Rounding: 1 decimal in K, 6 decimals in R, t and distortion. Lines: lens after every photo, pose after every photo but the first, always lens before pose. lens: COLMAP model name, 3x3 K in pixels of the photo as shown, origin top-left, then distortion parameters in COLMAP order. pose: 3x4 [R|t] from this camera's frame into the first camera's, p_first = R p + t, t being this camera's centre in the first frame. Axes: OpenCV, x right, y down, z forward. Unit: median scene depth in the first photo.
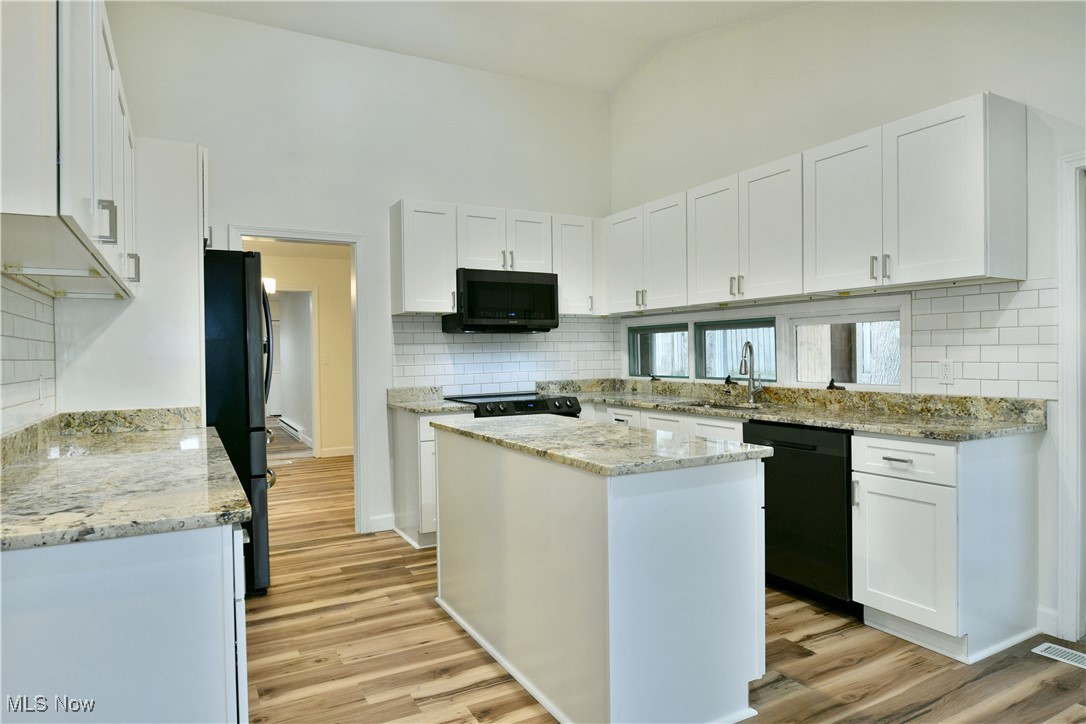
lens RADIAL K [[657.5, 0, 537.6], [0, 657.5, 361.0], [0, 0, 1]] dist [-0.011705, -0.007342]
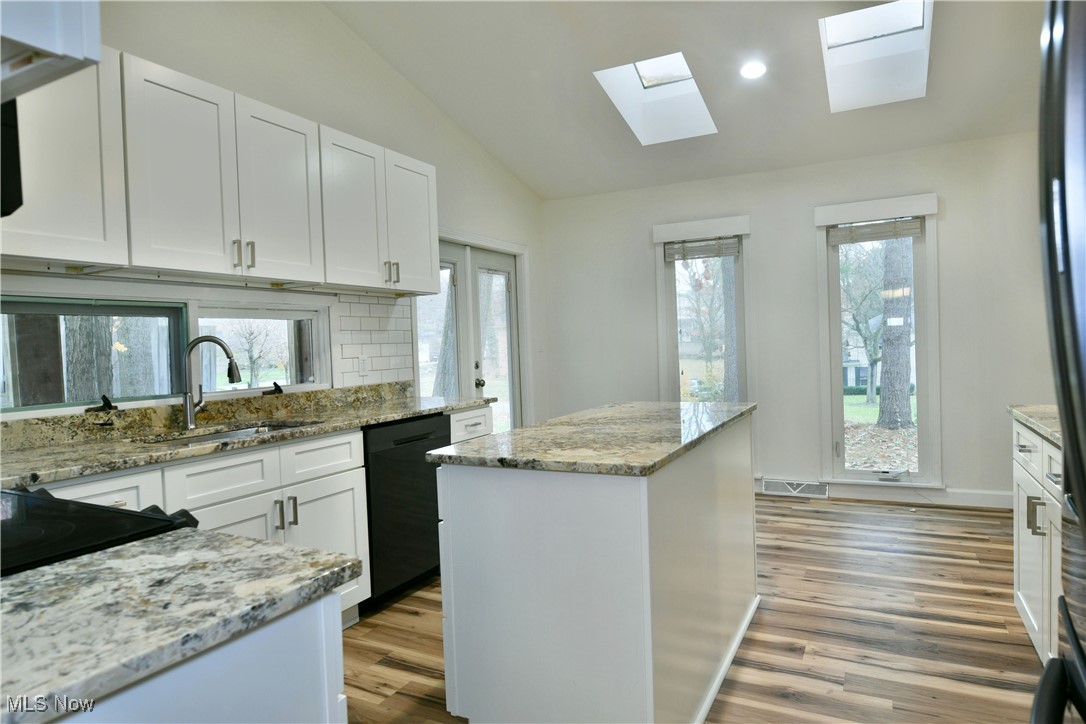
lens RADIAL K [[657.5, 0, 542.7], [0, 657.5, 361.5], [0, 0, 1]] dist [-0.011705, -0.007342]
pose [[-0.564641, 0.013162, 0.825232, -0.522297], [0.053850, 0.998330, 0.020922, 0.001483], [-0.823578, 0.056253, -0.564407, 1.332570]]
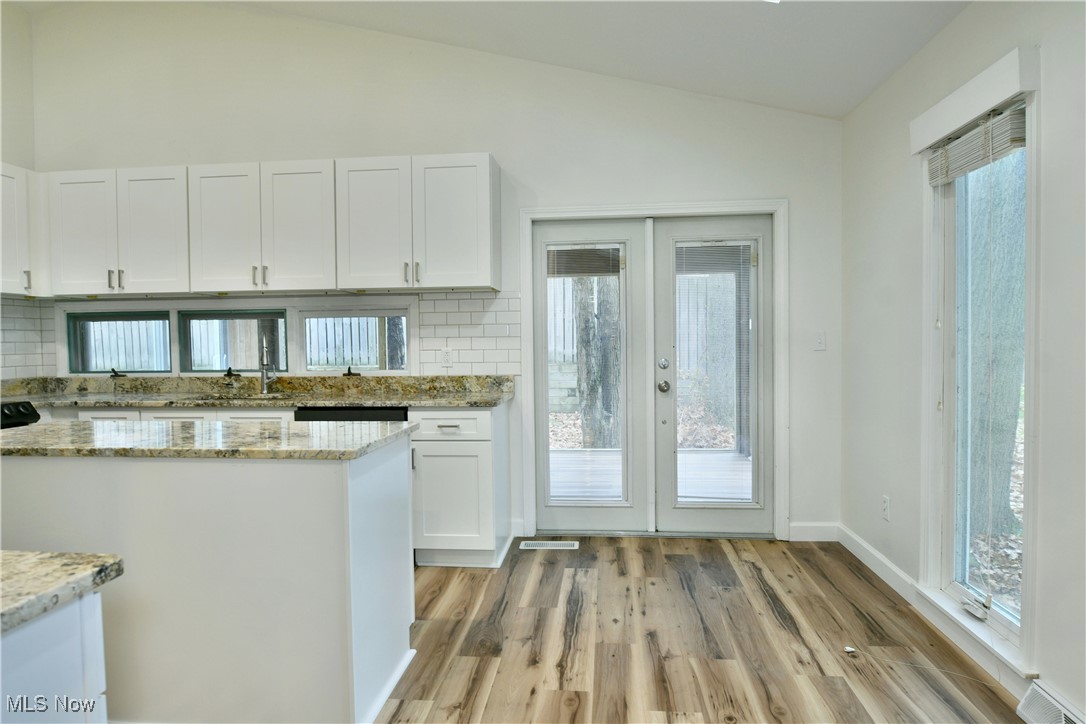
lens RADIAL K [[657.5, 0, 540.0], [0, 657.5, 364.0], [0, 0, 1]] dist [-0.011705, -0.007342]
pose [[0.562508, -0.022483, 0.826486, -0.328478], [0.013577, 0.999747, 0.017956, 0.007940], [-0.826681, 0.001121, 0.562670, 0.109817]]
